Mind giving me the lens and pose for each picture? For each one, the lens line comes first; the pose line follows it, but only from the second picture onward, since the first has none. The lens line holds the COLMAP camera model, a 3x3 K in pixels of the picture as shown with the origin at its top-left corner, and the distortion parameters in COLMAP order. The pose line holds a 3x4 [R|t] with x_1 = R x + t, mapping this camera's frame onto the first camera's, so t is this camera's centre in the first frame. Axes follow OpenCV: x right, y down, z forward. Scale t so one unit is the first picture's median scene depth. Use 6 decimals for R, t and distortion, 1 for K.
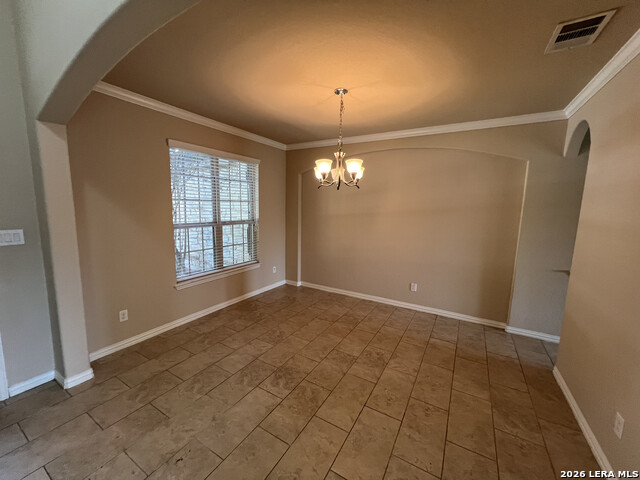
lens RADIAL K [[257.7, 0, 325.5], [0, 257.7, 243.2], [0, 0, 1]] dist [-0.003416, -0.000466]
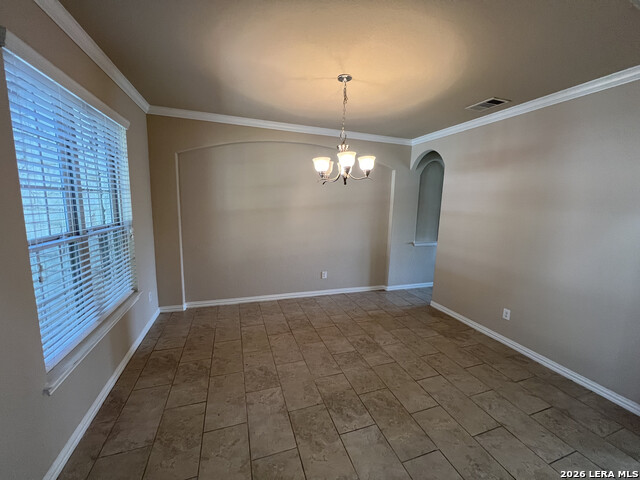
lens RADIAL K [[256.8, 0, 318.1], [0, 256.8, 239.5], [0, 0, 1]] dist [-0.004387, -0.000444]
pose [[0.648413, -0.112853, 0.752878, -0.576139], [0.094281, 0.993242, 0.067683, -0.065677], [-0.755428, 0.027095, 0.654671, 0.363085]]
